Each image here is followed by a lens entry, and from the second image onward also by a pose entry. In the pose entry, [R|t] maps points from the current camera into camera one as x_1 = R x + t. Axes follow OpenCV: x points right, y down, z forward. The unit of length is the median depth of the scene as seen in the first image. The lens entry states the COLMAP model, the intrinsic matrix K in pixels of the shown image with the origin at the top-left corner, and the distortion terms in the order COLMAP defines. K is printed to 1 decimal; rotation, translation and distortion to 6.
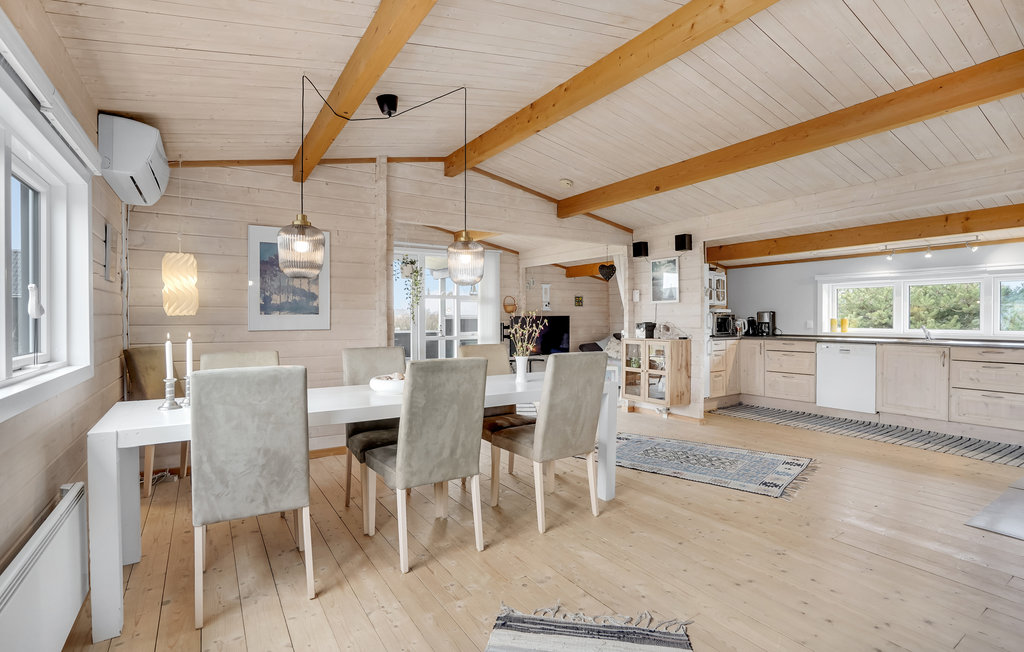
lens RADIAL K [[477.9, 0, 525.5], [0, 477.9, 323.5], [0, 0, 1]] dist [-0.058702, 0.037463]
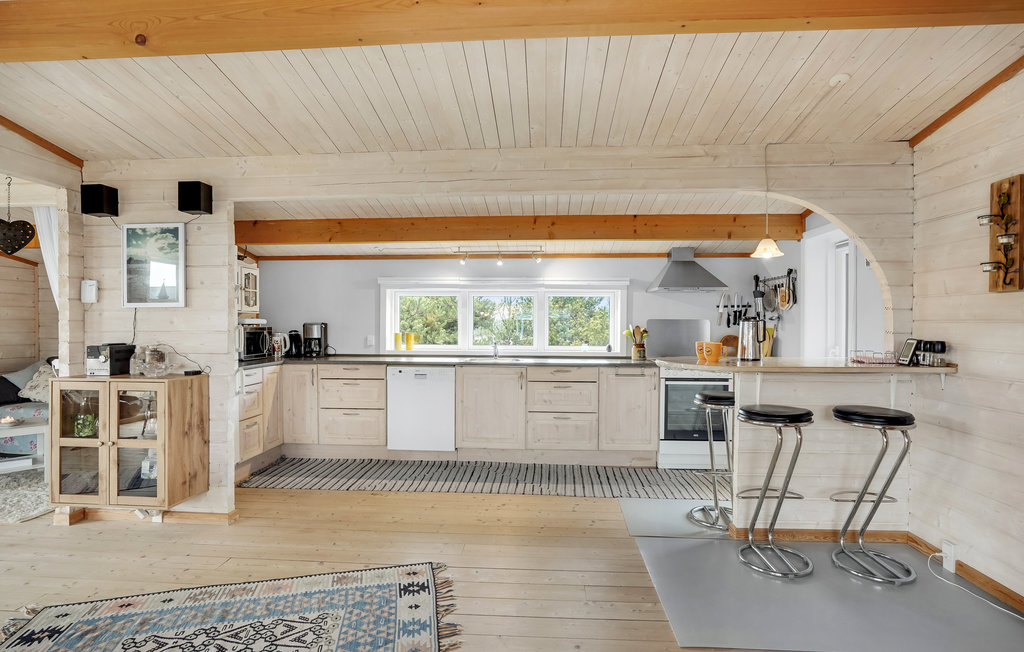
lens RADIAL K [[503.8, 0, 512.0], [0, 503.8, 326.0], [0, 0, 1]] dist [-0.072305, 0.031220]
pose [[0.605376, 0.003345, 0.795933, 0.099342], [0.003677, 0.999969, -0.006998, -0.016737], [-0.795931, 0.007163, 0.605345, 0.348498]]
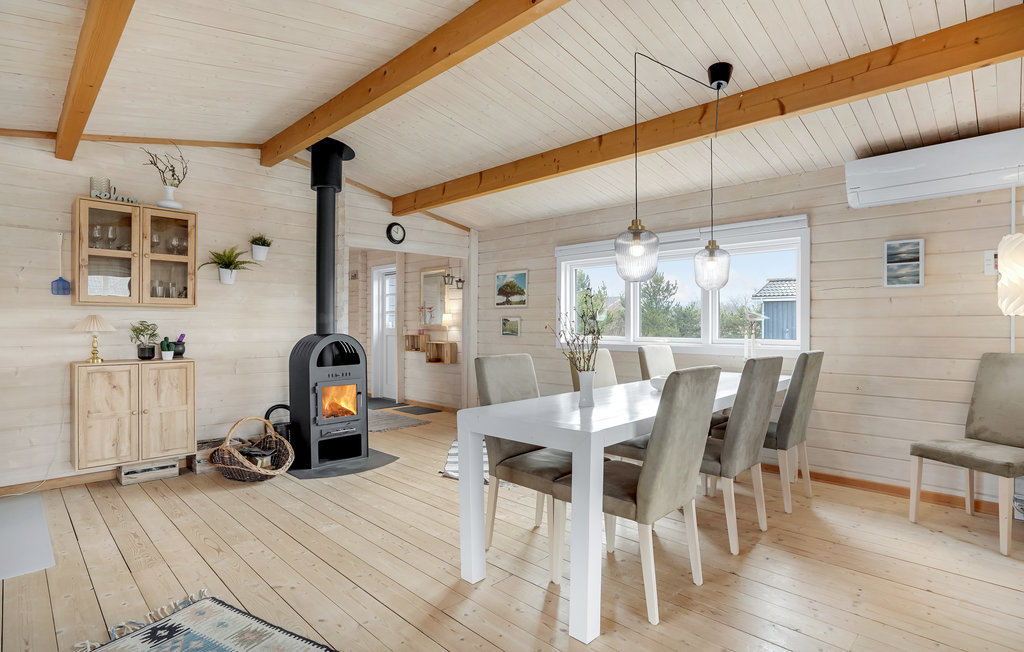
lens RADIAL K [[510.0, 0, 510.0], [0, 510.0, 332.1], [0, 0, 1]] dist [-0.023031, -0.000129]
pose [[-0.979697, 0.007408, -0.200346, 0.143914], [0.002462, 0.999686, 0.024924, -0.005350], [0.200468, 0.023924, -0.979408, 0.943478]]
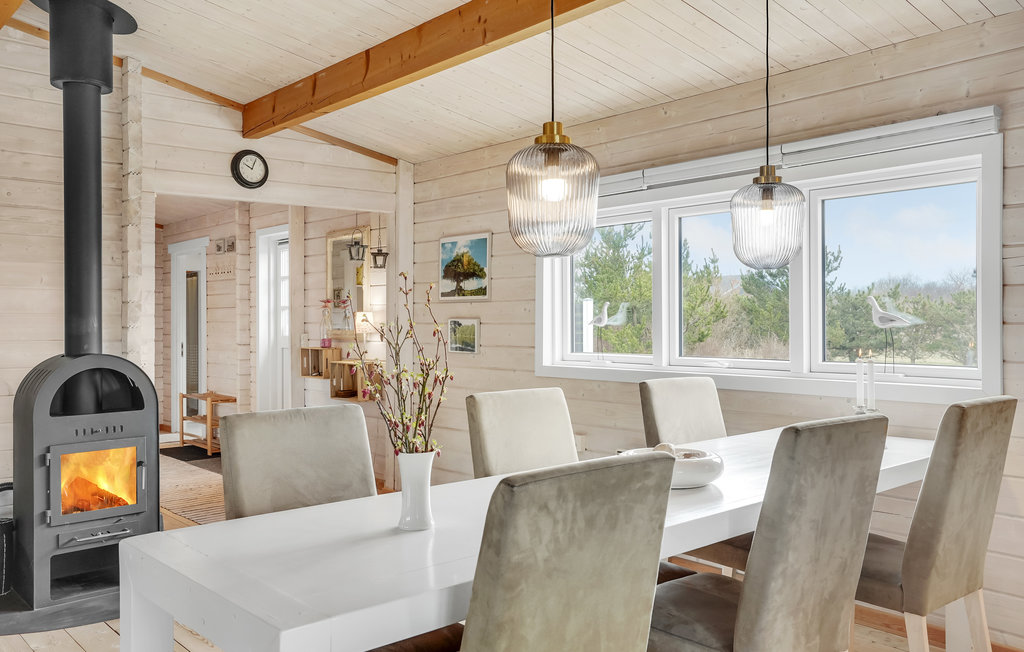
lens RADIAL K [[824.8, 0, 512.0], [0, 824.8, 326.0], [0, 0, 1]] dist [0.047684, 0.005094]
pose [[-0.992556, 0.009698, -0.121399, -0.003162], [0.007842, 0.999845, 0.015754, -0.015038], [0.121533, 0.014685, -0.992479, 0.858416]]
